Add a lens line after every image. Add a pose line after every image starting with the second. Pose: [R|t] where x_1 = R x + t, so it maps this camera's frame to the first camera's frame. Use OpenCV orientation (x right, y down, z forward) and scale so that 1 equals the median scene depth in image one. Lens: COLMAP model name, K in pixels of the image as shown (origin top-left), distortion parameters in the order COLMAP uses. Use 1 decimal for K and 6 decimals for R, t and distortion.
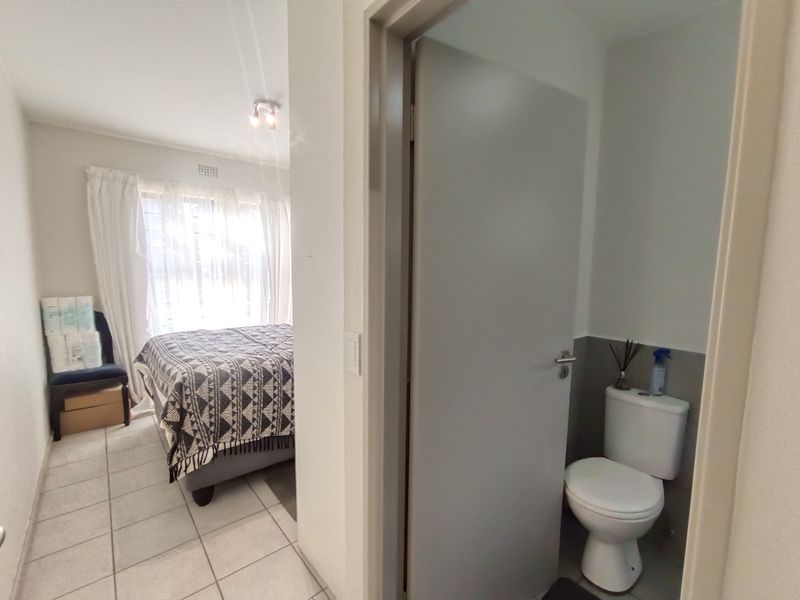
lens RADIAL K [[363.1, 0, 401.3], [0, 363.1, 306.6], [0, 0, 1]] dist [0.001559, 0.001323]
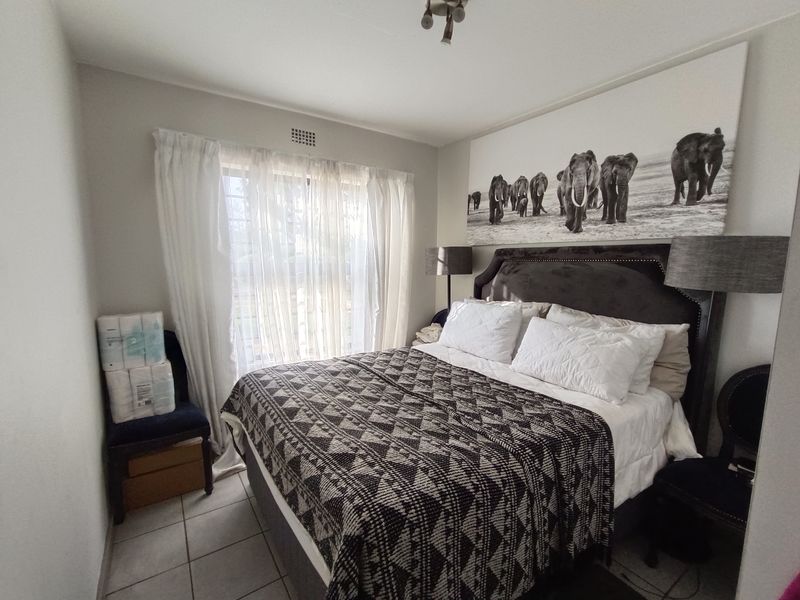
lens RADIAL K [[363.1, 0, 401.3], [0, 363.1, 306.6], [0, 0, 1]] dist [0.001559, 0.001323]
pose [[0.994646, 0.001234, -0.103334, -0.304594], [0.000607, 0.999842, 0.017786, -0.053487], [0.103340, -0.017754, 0.994488, 0.333262]]
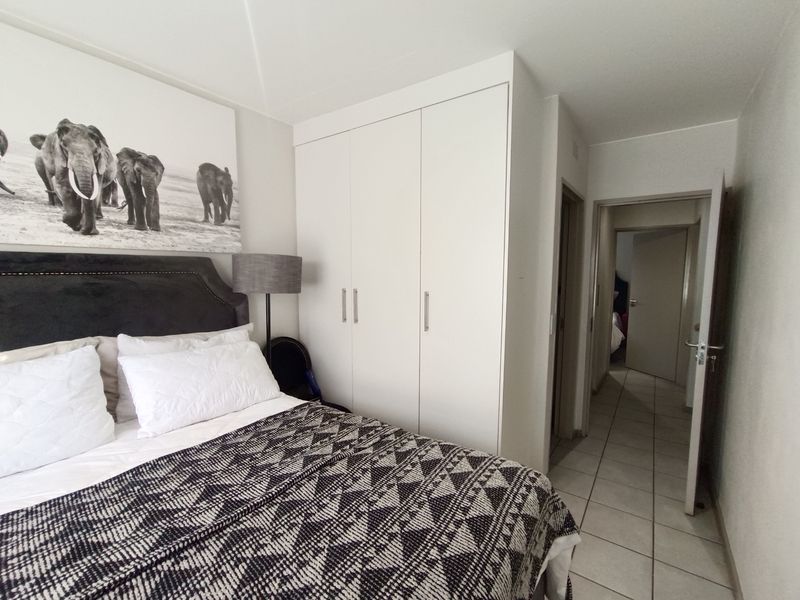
lens RADIAL K [[363.1, 0, 401.3], [0, 363.1, 306.6], [0, 0, 1]] dist [0.001559, 0.001323]
pose [[-0.238191, -0.113574, 0.964555, -0.671433], [0.101808, 0.984748, 0.141093, -0.117577], [-0.965868, 0.131806, -0.222995, 0.813049]]
